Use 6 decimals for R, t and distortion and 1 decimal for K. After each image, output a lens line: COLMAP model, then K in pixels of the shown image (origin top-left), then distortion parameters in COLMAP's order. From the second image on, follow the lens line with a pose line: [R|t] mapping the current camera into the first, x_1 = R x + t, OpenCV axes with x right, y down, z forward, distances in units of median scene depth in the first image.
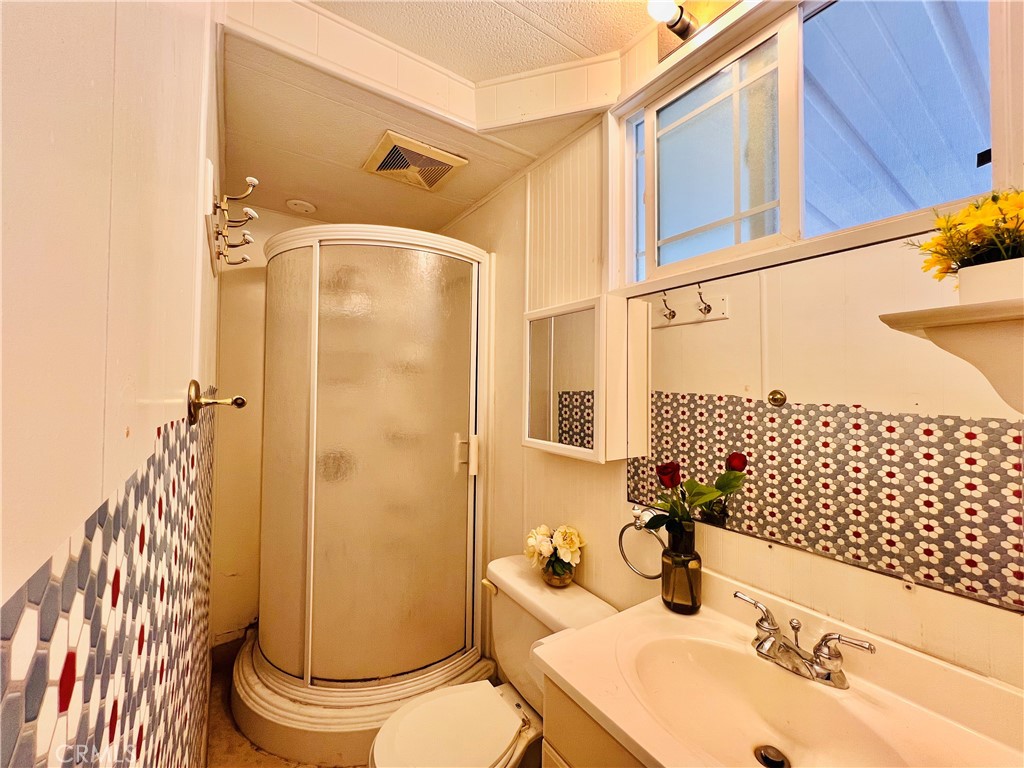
lens RADIAL K [[410.0, 0, 512.0], [0, 410.0, 384.0], [0, 0, 1]] dist [0.000813, 0.000754]
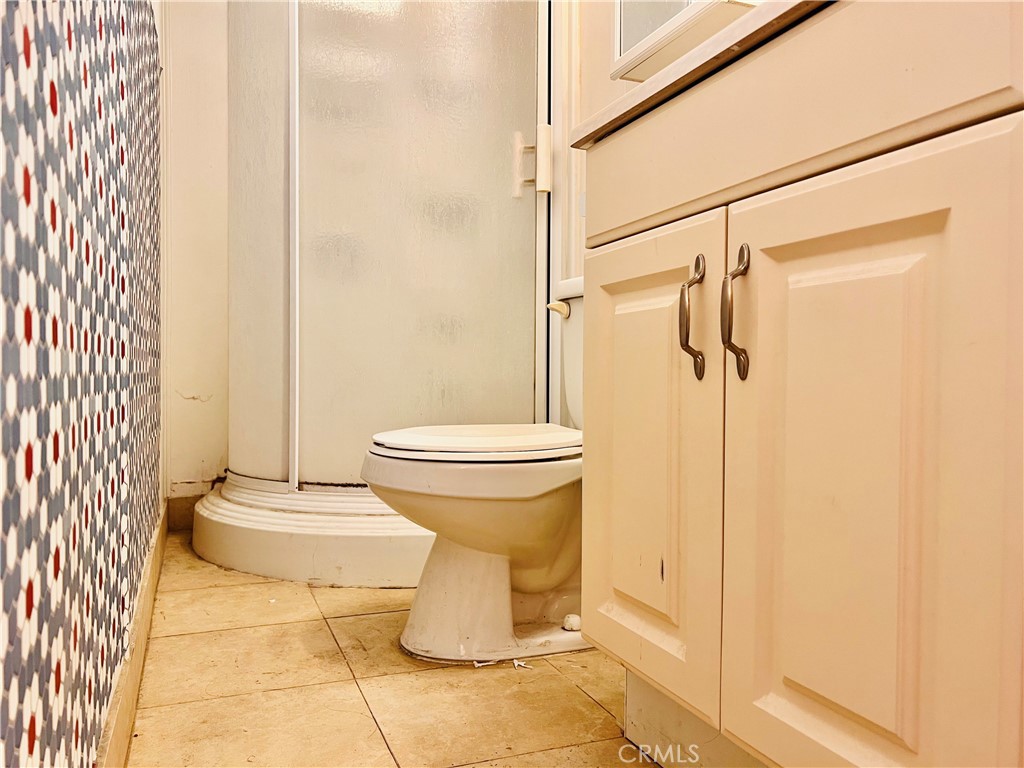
lens RADIAL K [[779.3, 0, 512.8], [0, 779.3, 390.5], [0, 0, 1]] dist [0.047591, -0.053744]
pose [[0.975444, -0.009587, -0.220038, 0.113714], [0.014020, 0.999729, 0.018595, 0.497006], [0.219800, -0.021223, 0.975314, -0.136654]]
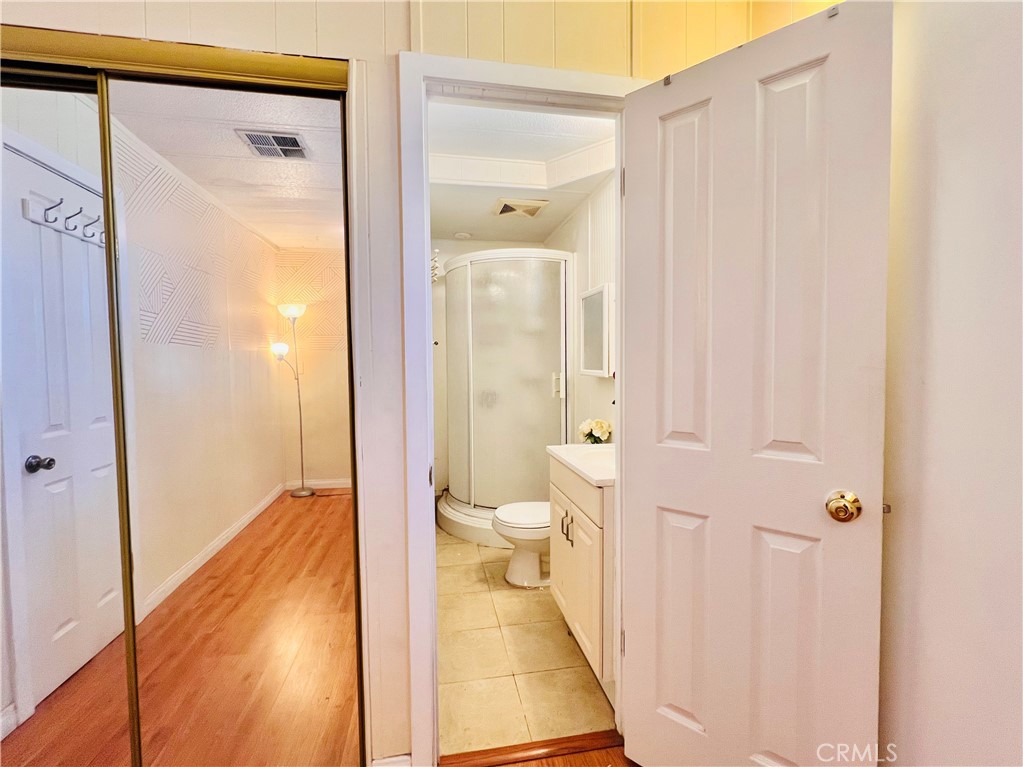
lens RADIAL K [[457.7, 0, 511.5], [0, 457.7, 383.5], [0, 0, 1]] dist [0.053648, -0.036640]
pose [[0.914748, -0.005603, -0.403985, 0.444080], [0.027383, 0.998464, 0.048156, 0.075786], [0.403095, -0.055113, 0.913497, -0.694908]]
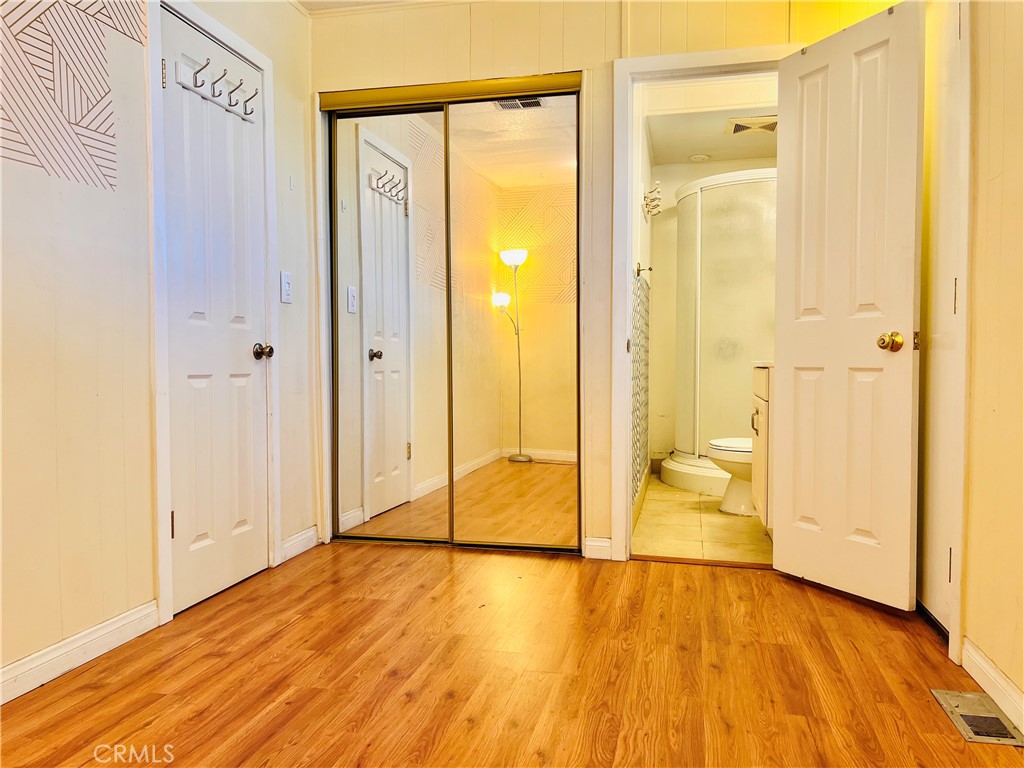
lens RADIAL K [[779.3, 0, 512.8], [0, 779.3, 390.5], [0, 0, 1]] dist [0.047591, -0.053744]
pose [[0.679972, 0.010680, -0.733160, 1.190322], [0.021764, 0.999159, 0.034741, 0.297173], [0.732915, -0.039579, 0.679168, -1.529837]]
